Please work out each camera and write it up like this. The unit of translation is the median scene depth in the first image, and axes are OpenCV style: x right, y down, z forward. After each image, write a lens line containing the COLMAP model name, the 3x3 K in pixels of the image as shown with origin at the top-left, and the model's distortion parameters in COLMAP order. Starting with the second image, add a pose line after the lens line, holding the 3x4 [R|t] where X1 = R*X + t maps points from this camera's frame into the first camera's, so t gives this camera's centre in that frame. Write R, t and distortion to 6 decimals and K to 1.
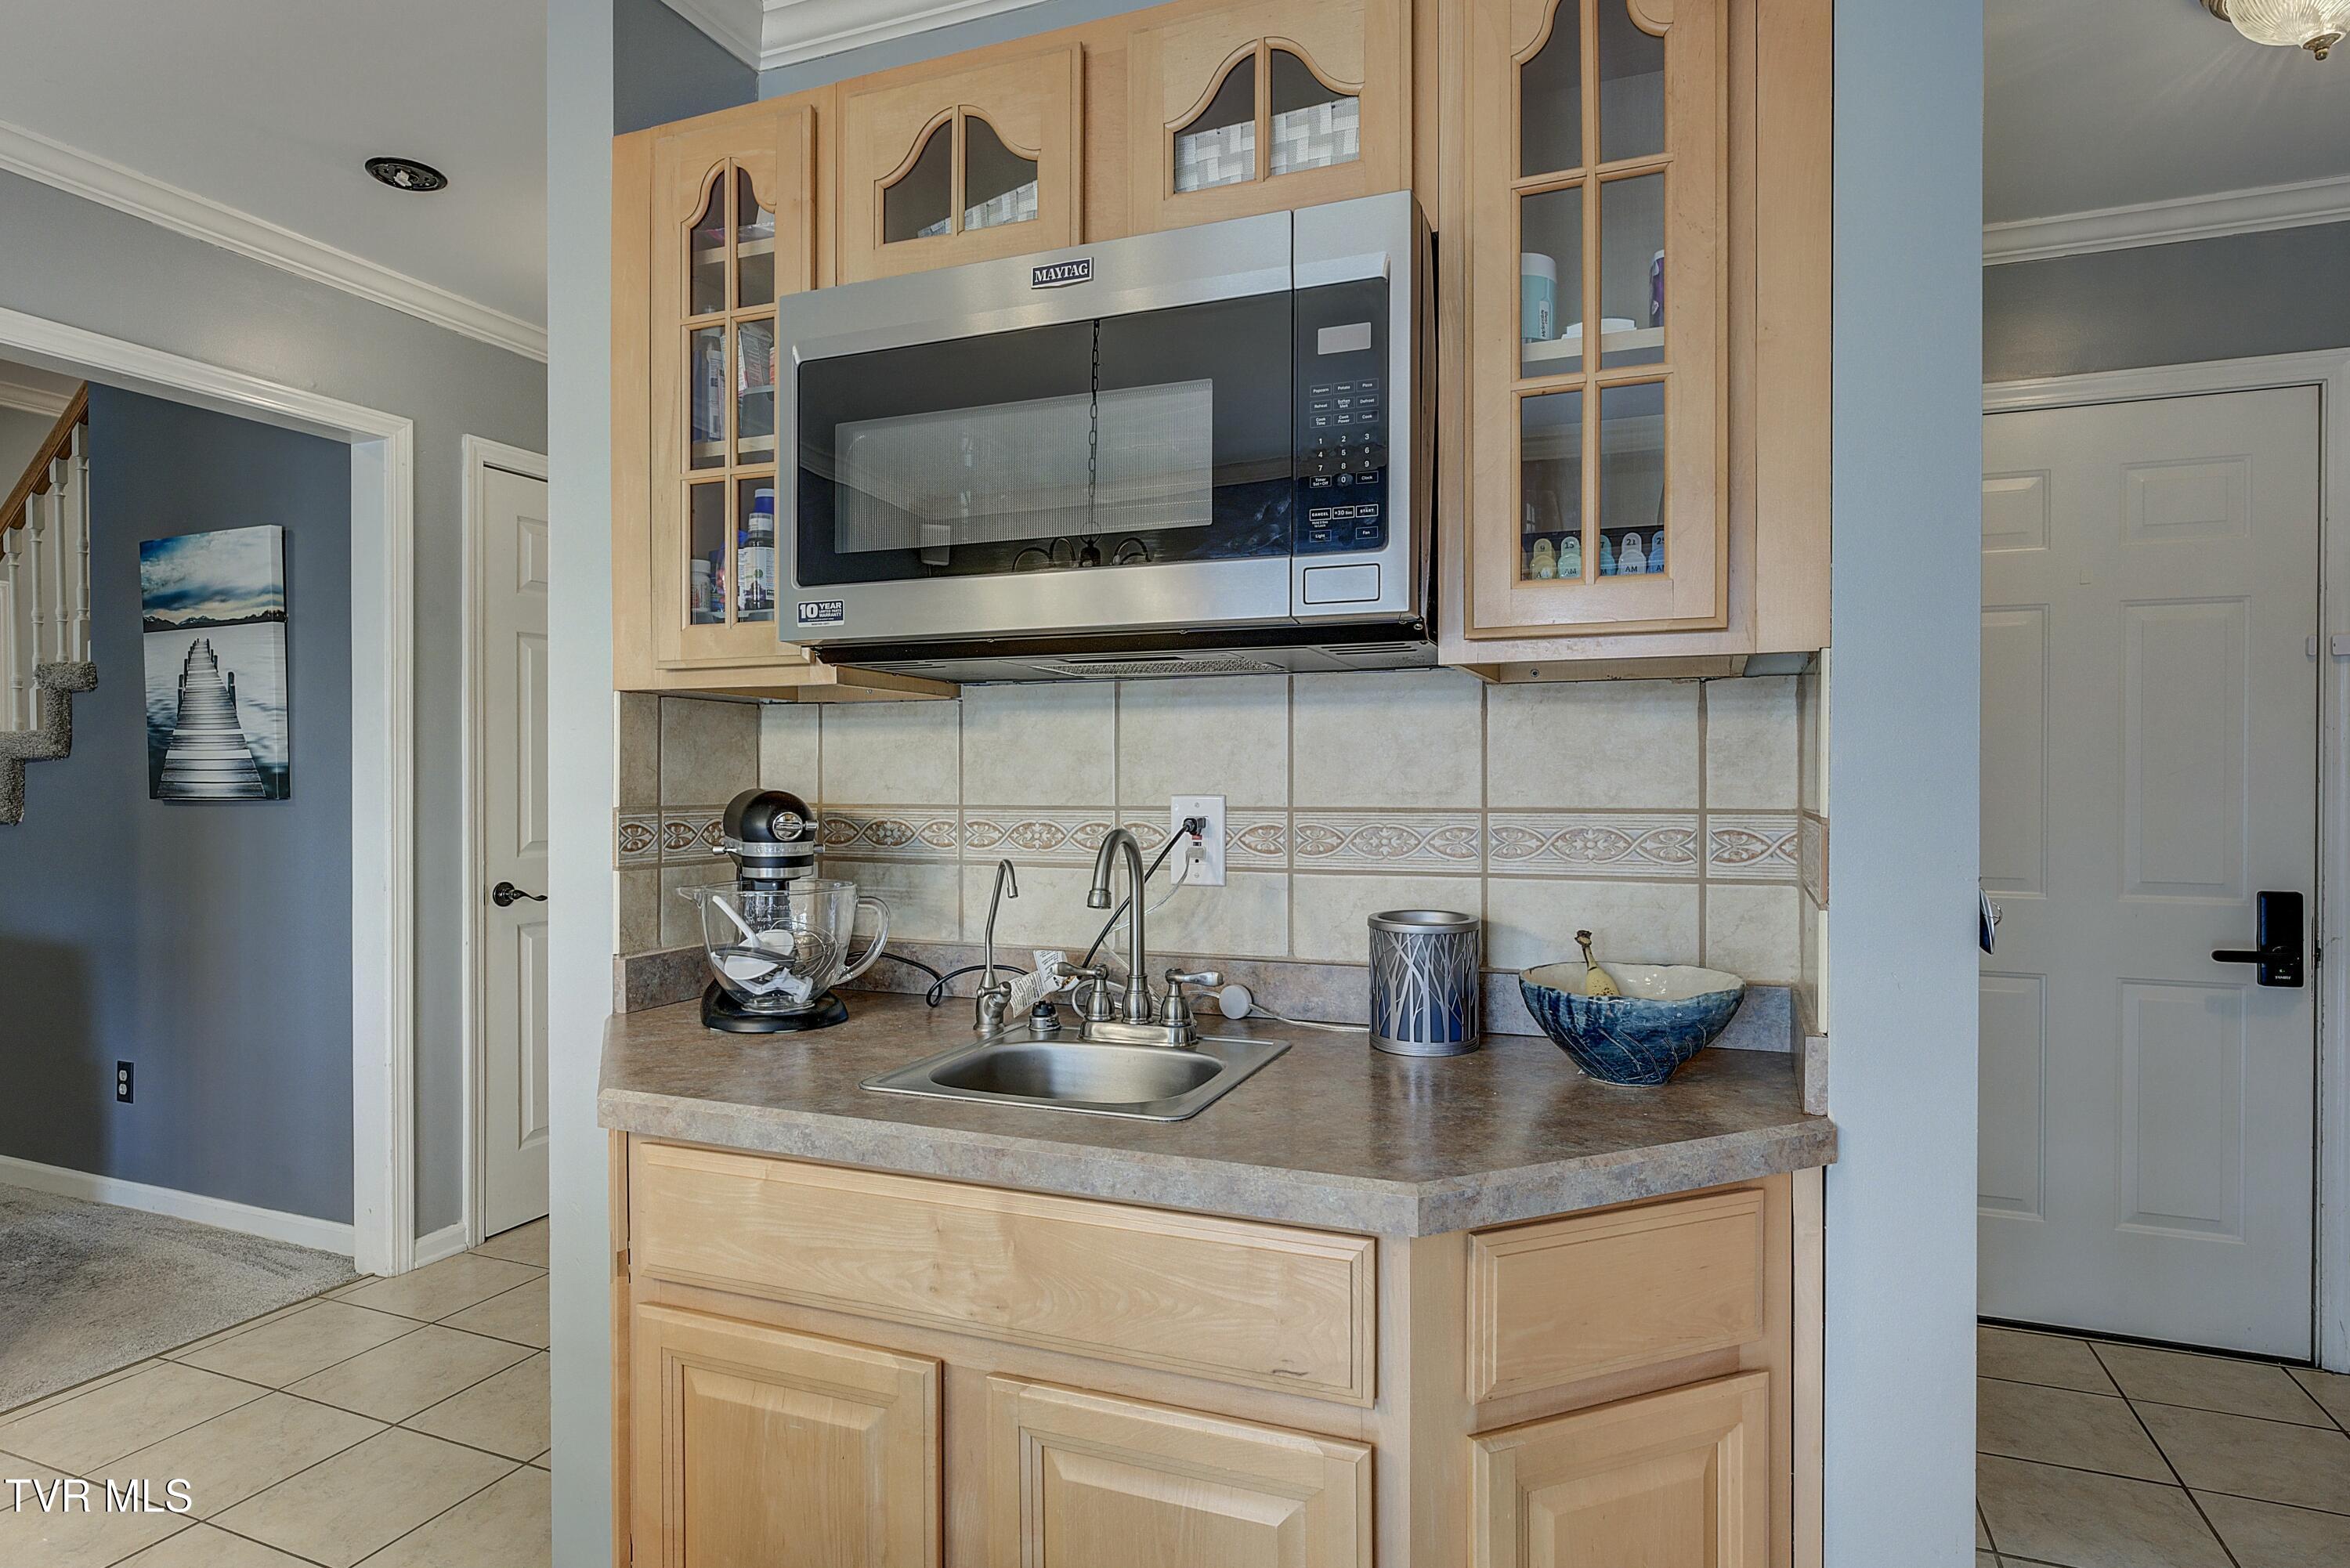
lens RADIAL K [[1274.1, 0, 1171.1], [0, 1274.1, 778.2], [0, 0, 1]] dist [-0.003015, -0.000235]
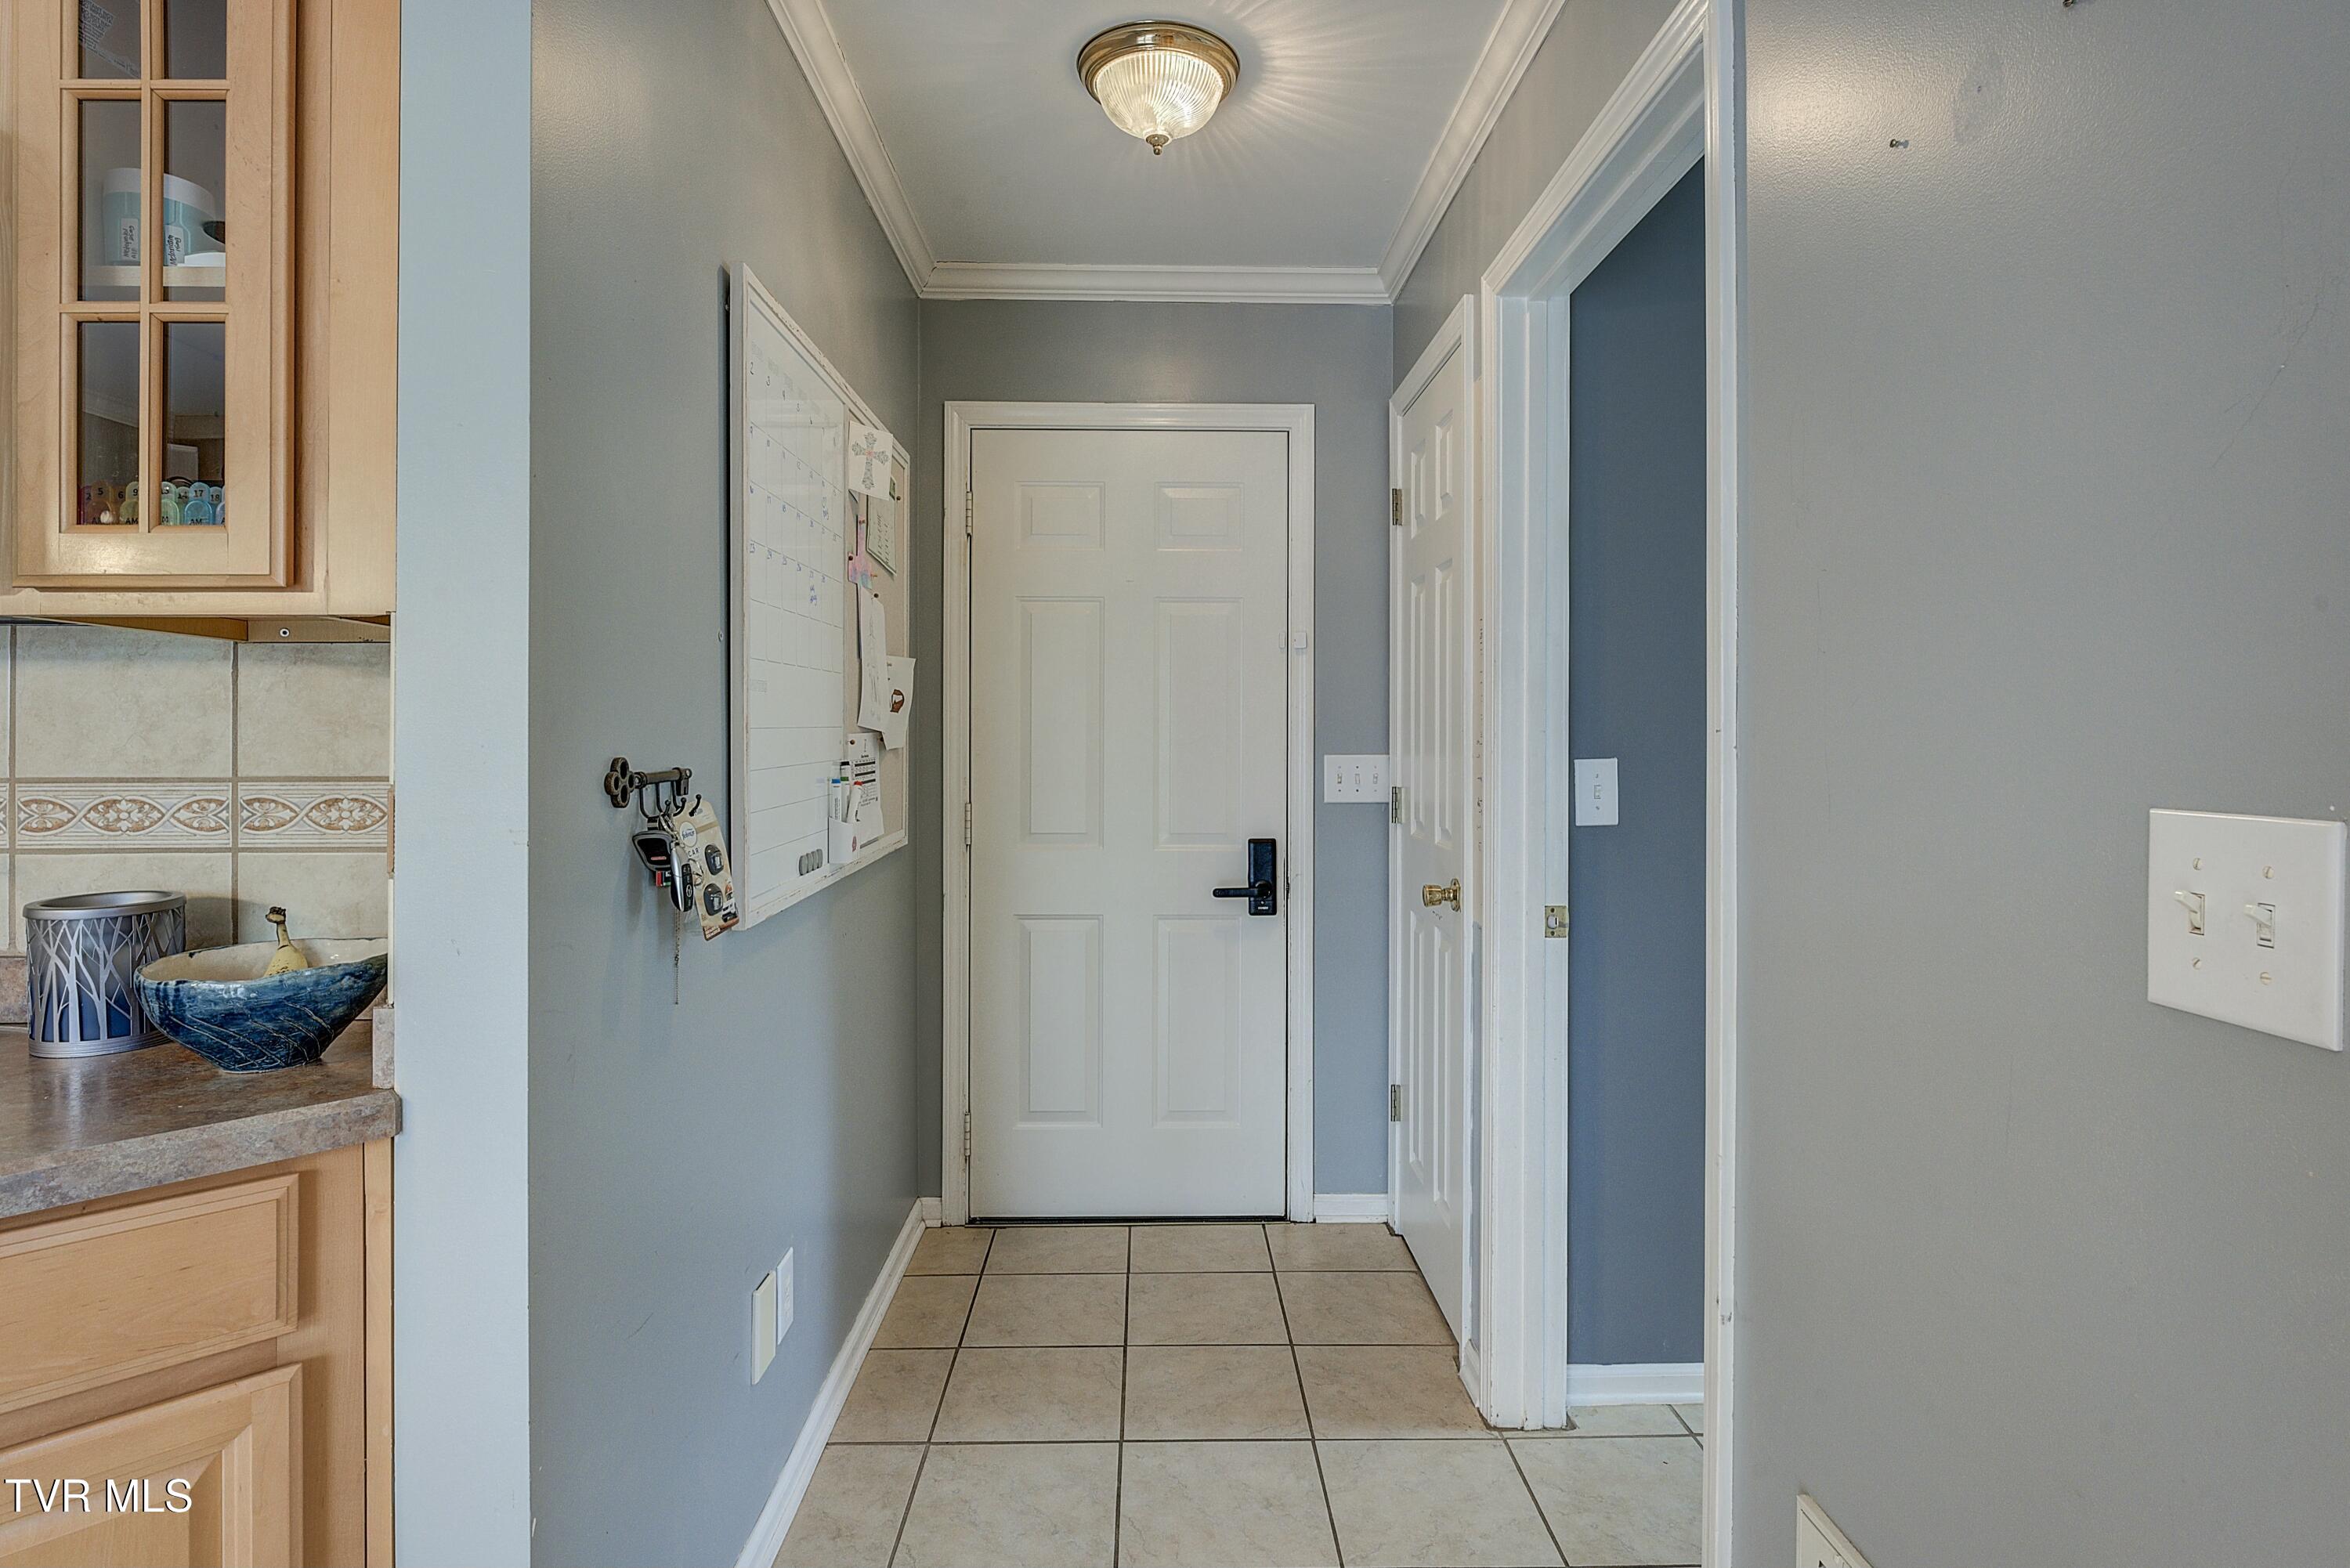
lens RADIAL K [[1215.7, 0, 1172.8], [0, 1215.7, 739.5], [0, 0, 1]] dist [-0.006053, -0.000983]
pose [[0.915297, 0.002203, 0.402774, 0.515117], [0.000844, 0.999972, -0.007389, 0.003271], [-0.402779, 0.007103, 0.915270, -0.074454]]
